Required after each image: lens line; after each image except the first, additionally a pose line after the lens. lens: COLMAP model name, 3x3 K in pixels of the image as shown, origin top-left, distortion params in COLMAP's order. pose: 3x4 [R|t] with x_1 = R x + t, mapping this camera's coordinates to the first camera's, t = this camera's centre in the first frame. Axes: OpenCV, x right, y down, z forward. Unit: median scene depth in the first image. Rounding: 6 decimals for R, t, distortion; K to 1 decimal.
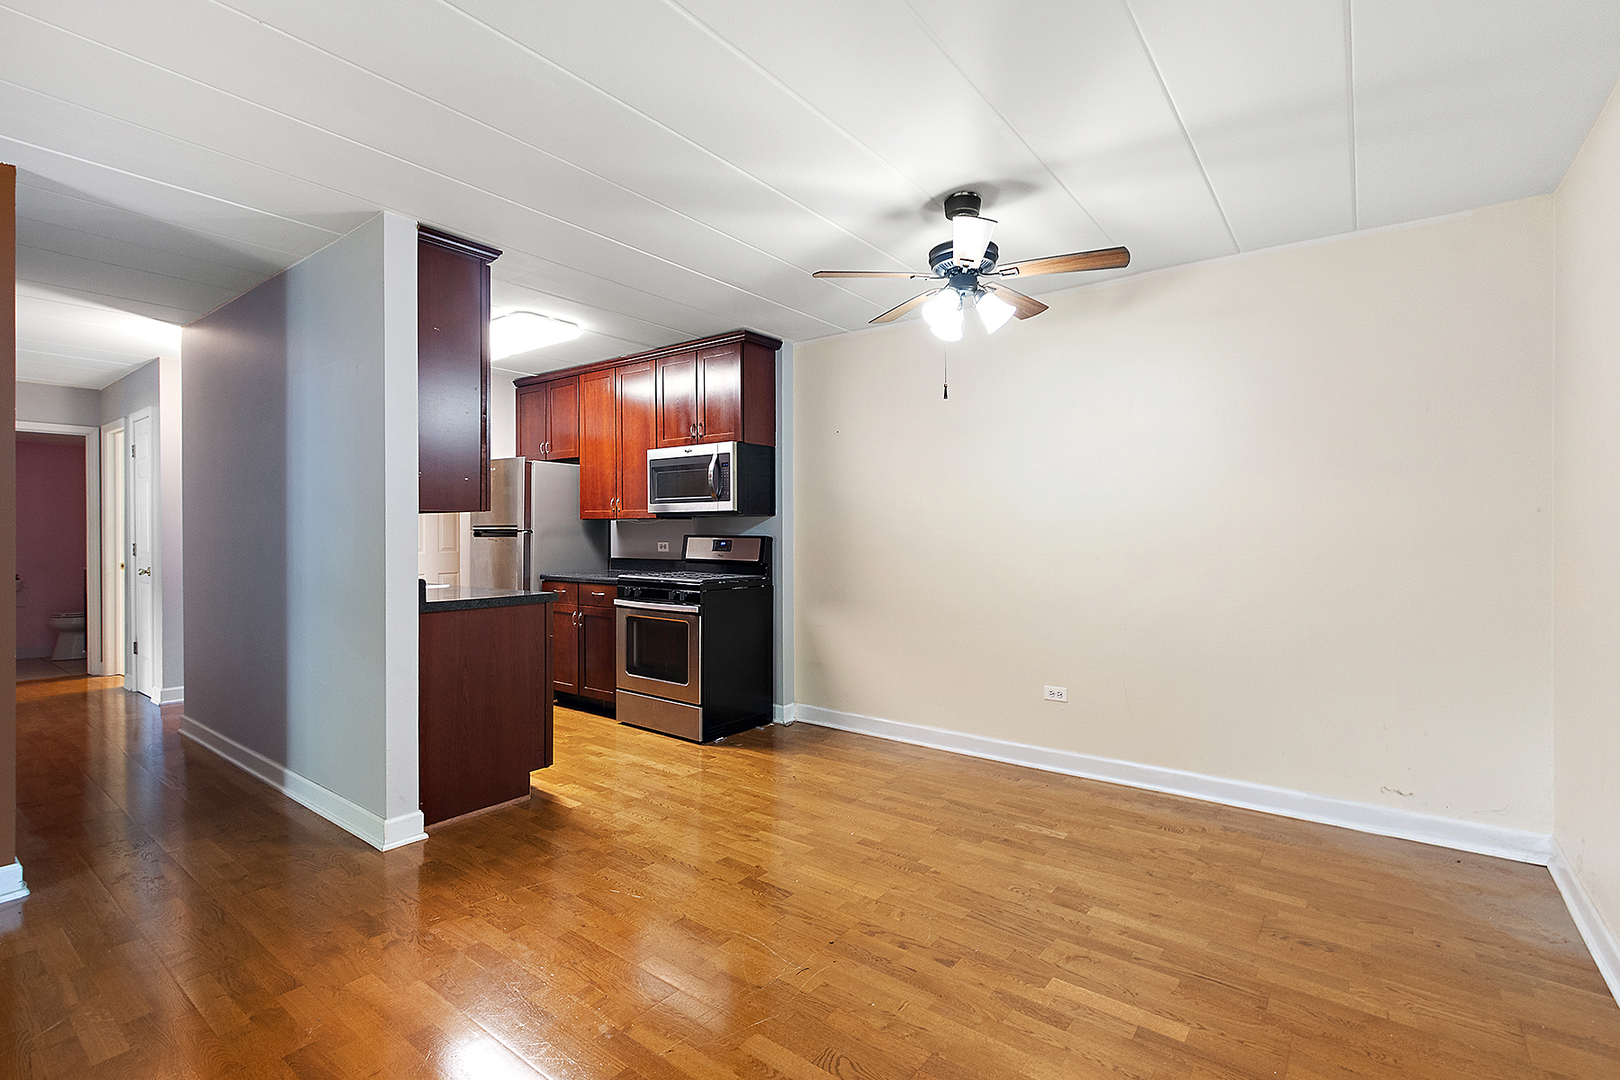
lens RADIAL K [[736.4, 0, 801.6], [0, 736.4, 539.1], [0, 0, 1]] dist [0.002290, 0.000801]
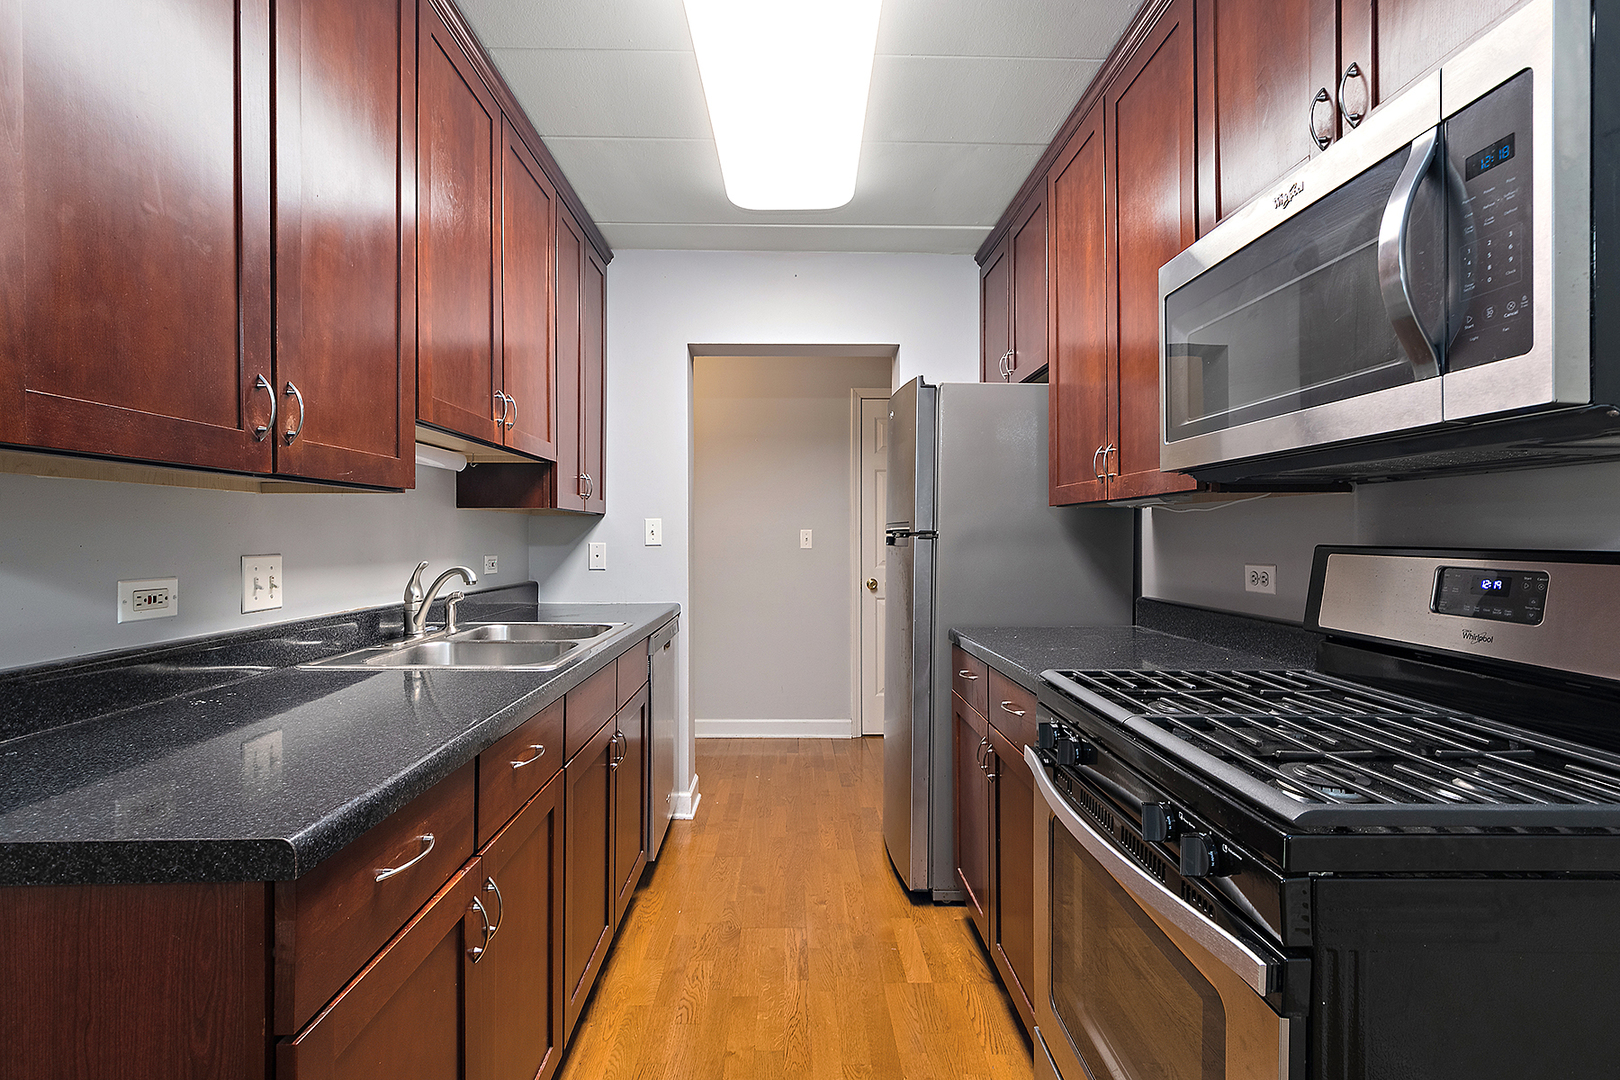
lens RADIAL K [[729.8, 0, 810.0], [0, 729.8, 540.0], [0, 0, 1]] dist [0.001279, 0.000400]
pose [[0.635783, 0.000409, -0.771868, -0.071857], [-0.006390, 0.999968, -0.004733, -0.005714], [0.771842, 0.007941, 0.635765, 0.756782]]
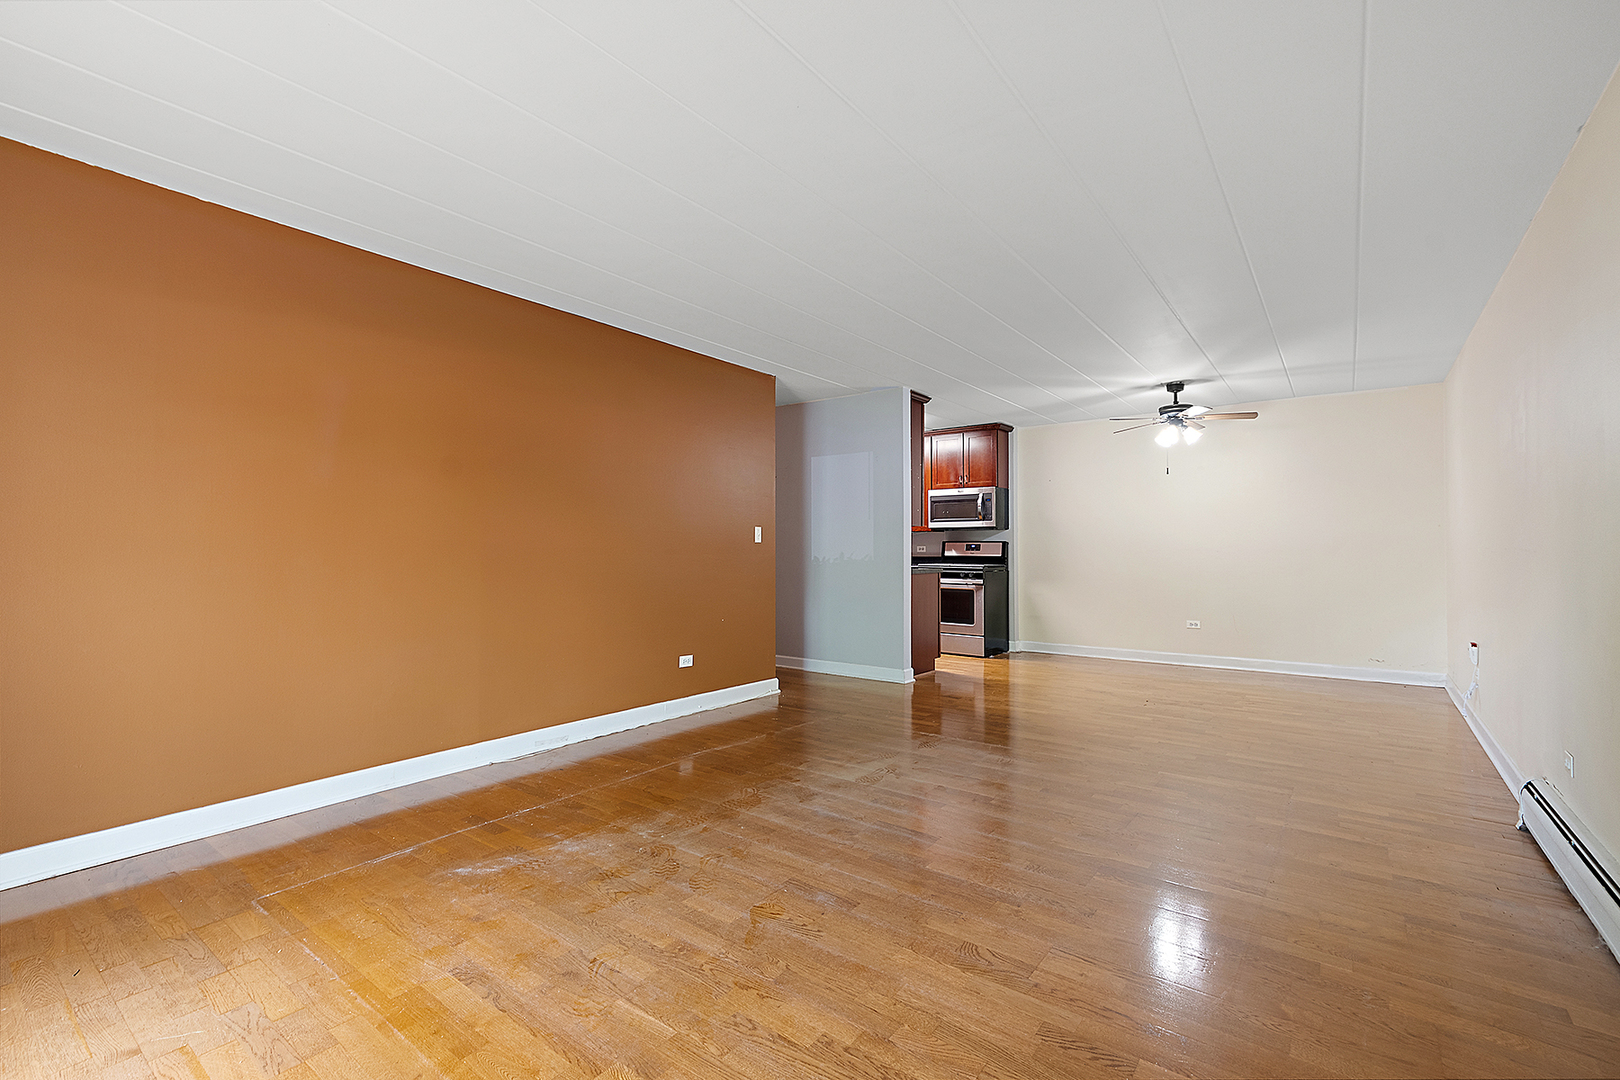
lens RADIAL K [[711.2, 0, 806.6], [0, 711.2, 550.3], [0, 0, 1]] dist [0.000410, 0.000012]
pose [[0.999998, -0.001401, -0.001361, -0.526070], [0.001386, 0.999939, -0.010981, 0.034938], [0.001376, 0.010979, 0.999939, -0.667260]]
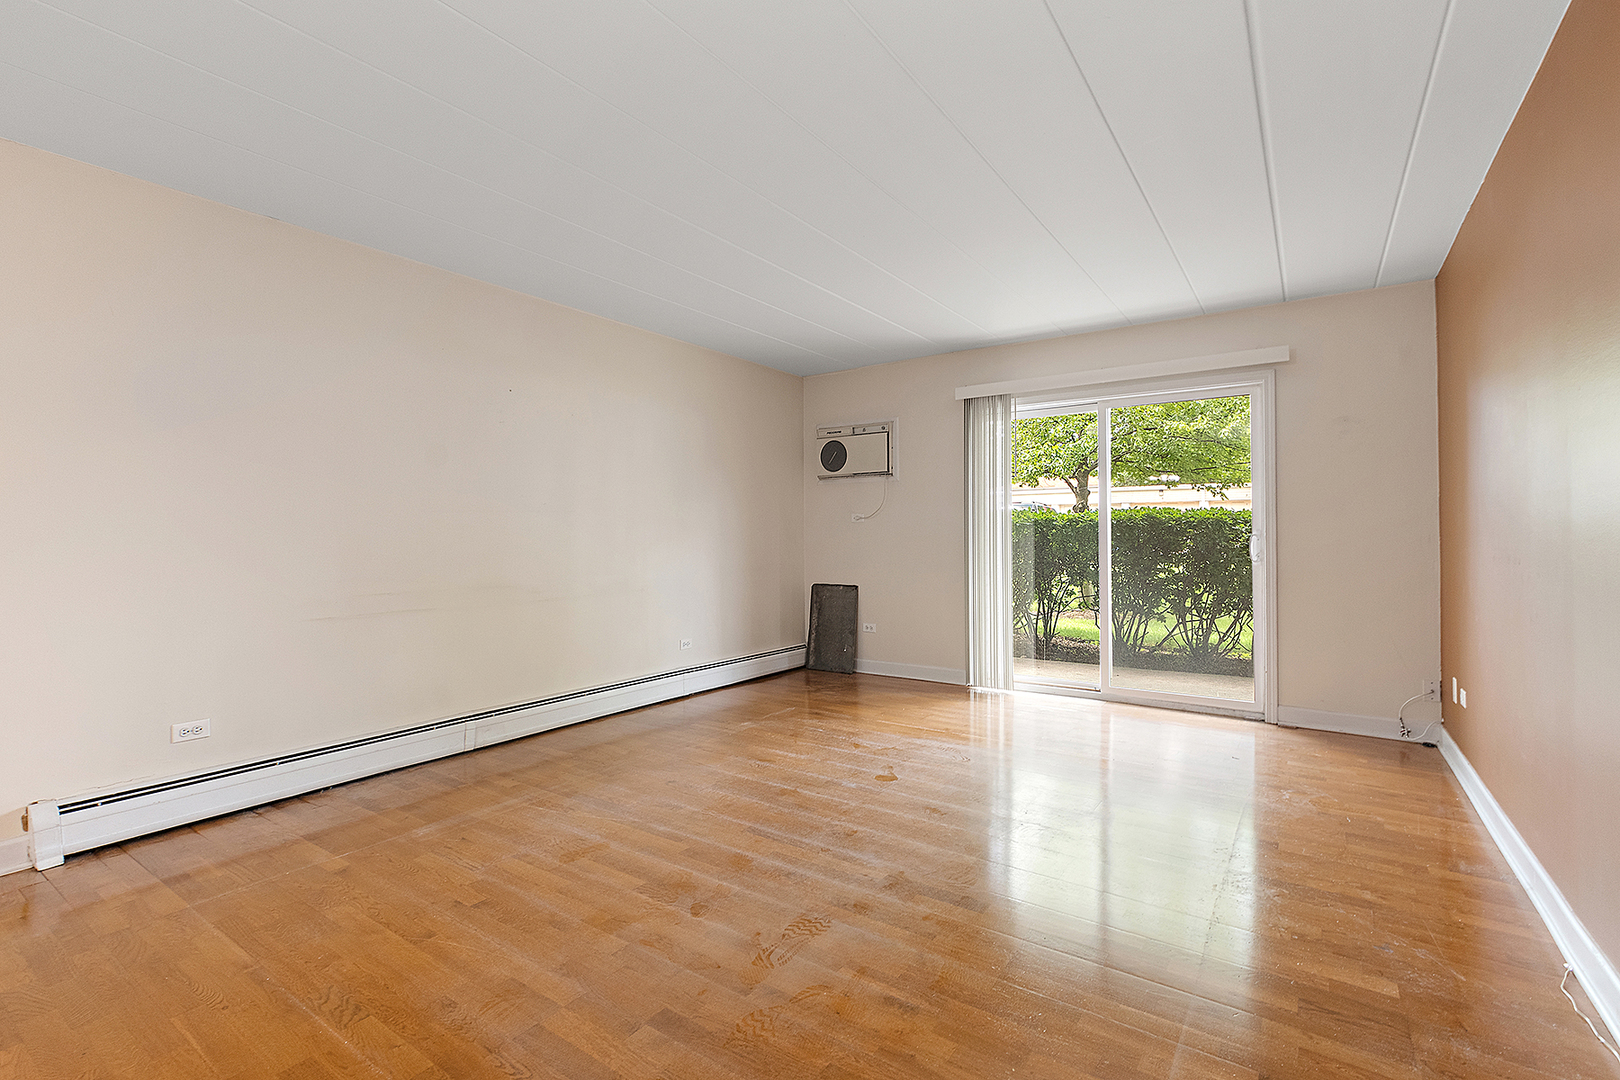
lens RADIAL K [[729.8, 0, 810.0], [0, 729.8, 540.0], [0, 0, 1]] dist [0.001279, 0.000400]
pose [[-0.998850, -0.000606, -0.047937, -0.441994], [-0.001400, 0.999862, 0.016543, 0.019765], [0.047921, 0.016591, -0.998713, 0.524880]]
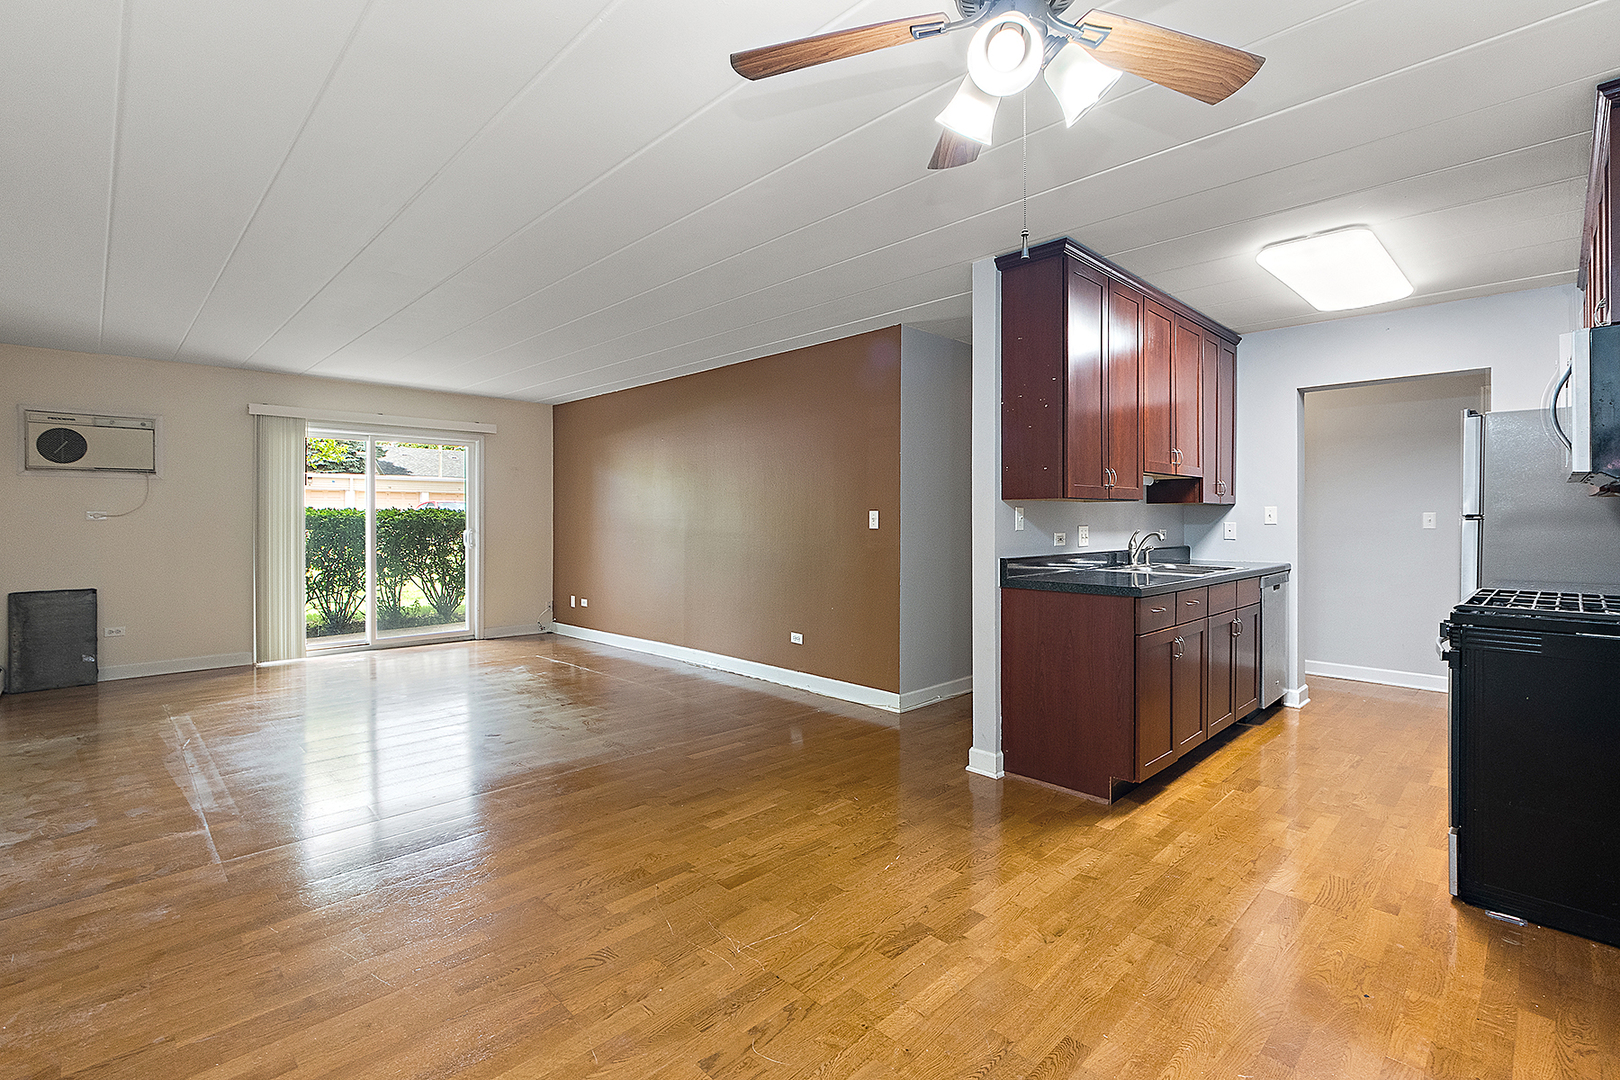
lens RADIAL K [[725.4, 0, 810.4], [0, 725.4, 520.8], [0, 0, 1]] dist [-0.017213, 0.009495]
pose [[-0.135951, -0.001155, -0.990715, 0.437473], [-0.009998, 0.999950, 0.000206, -0.001365], [0.990665, 0.009934, -0.135956, 0.559944]]
